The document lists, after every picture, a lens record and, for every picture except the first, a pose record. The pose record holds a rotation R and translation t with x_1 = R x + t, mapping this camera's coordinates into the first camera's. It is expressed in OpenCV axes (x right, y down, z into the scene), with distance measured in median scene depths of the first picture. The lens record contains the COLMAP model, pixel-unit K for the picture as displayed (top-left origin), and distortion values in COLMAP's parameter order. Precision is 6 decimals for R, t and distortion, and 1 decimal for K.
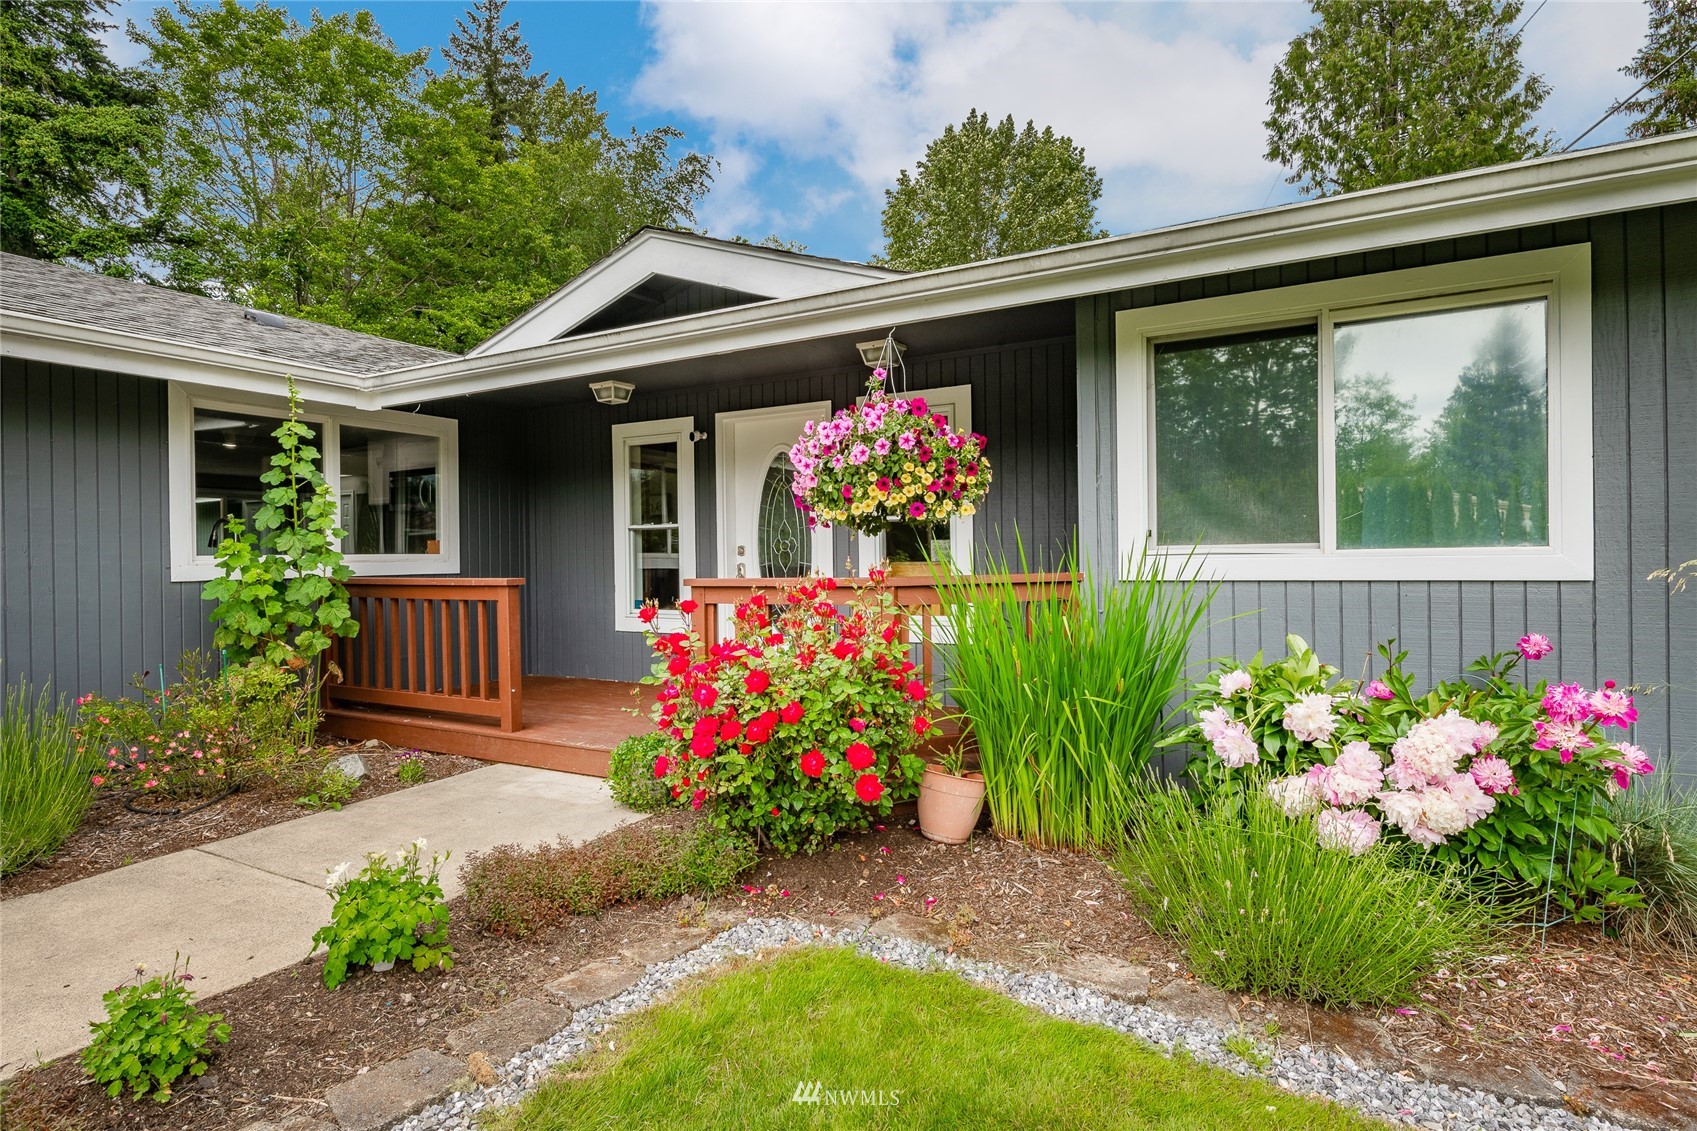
lens RADIAL K [[869.8, 0, 845.4], [0, 869.8, 564.9], [0, 0, 1]] dist [-0.002096, -0.000012]
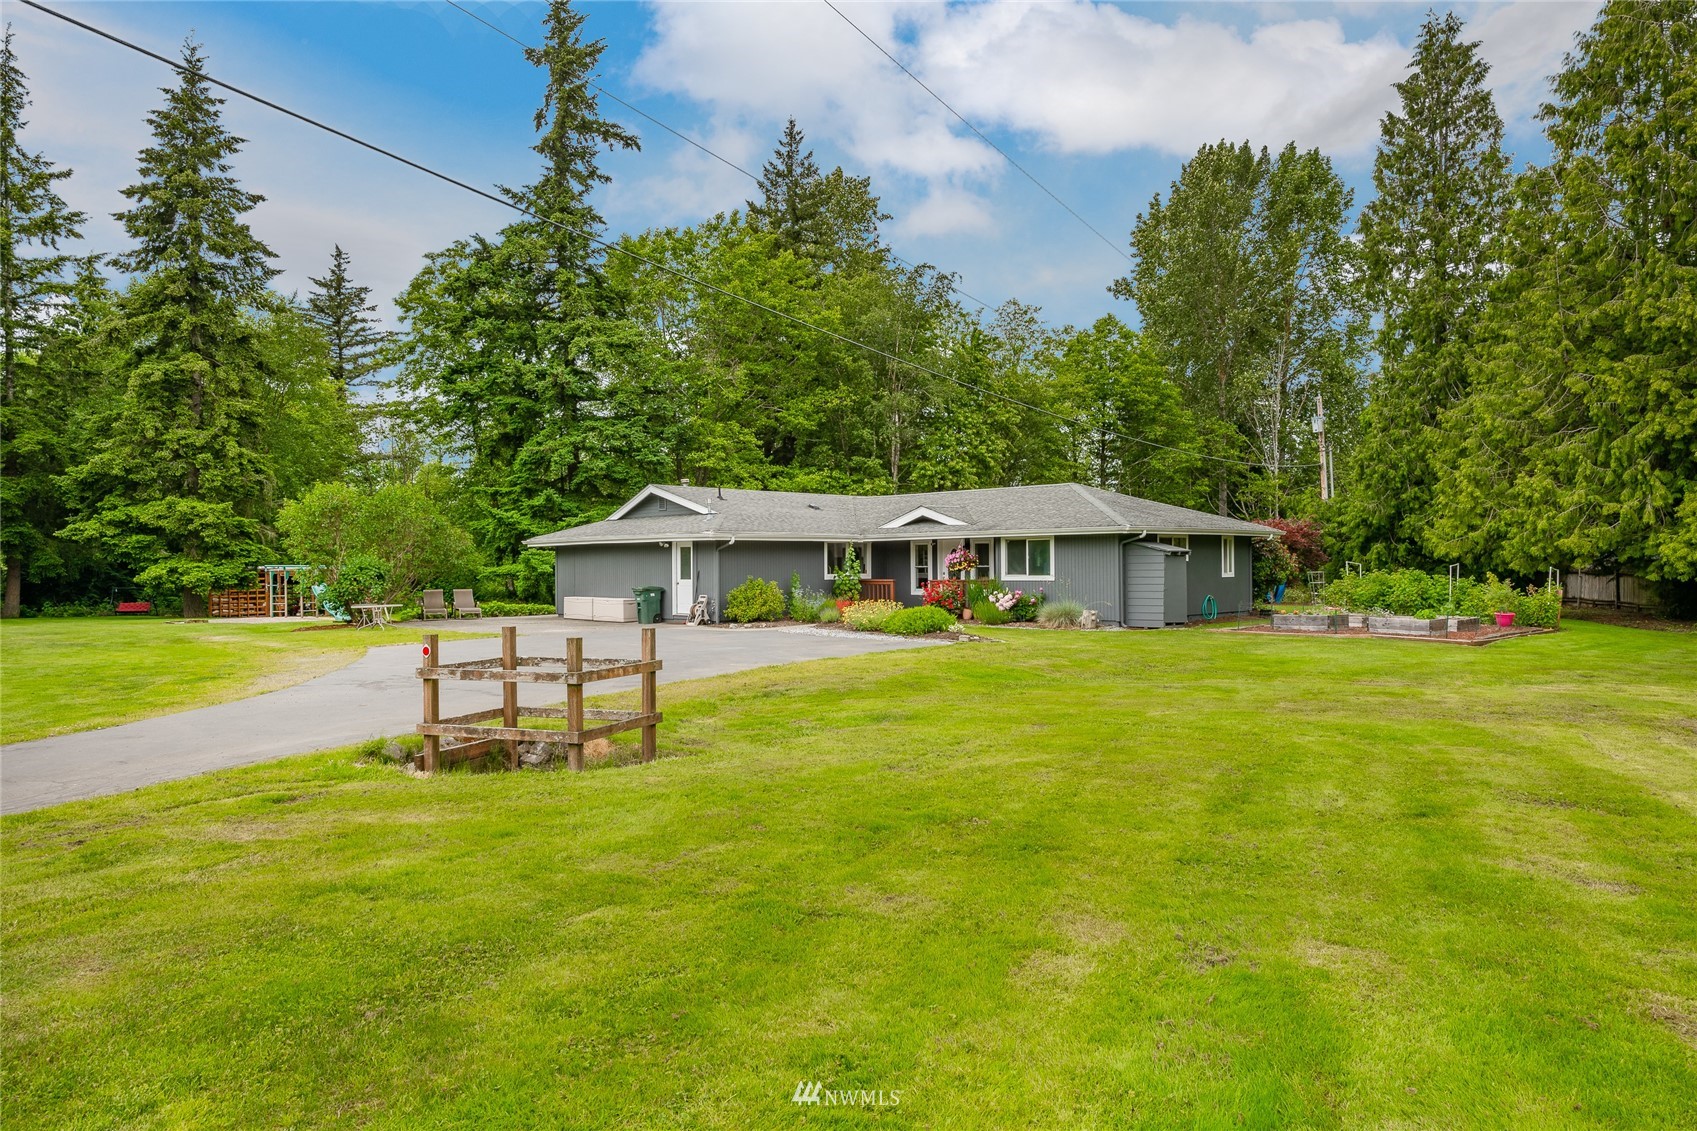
lens RADIAL K [[1122.6, 0, 838.9], [0, 1122.6, 565.5], [0, 0, 1]] dist [0.016223, -0.005708]
pose [[0.962649, 0.006482, -0.270676, 0.227808], [-0.008223, 0.999952, -0.005299, -0.006166], [0.270628, 0.007327, 0.962656, -1.143831]]
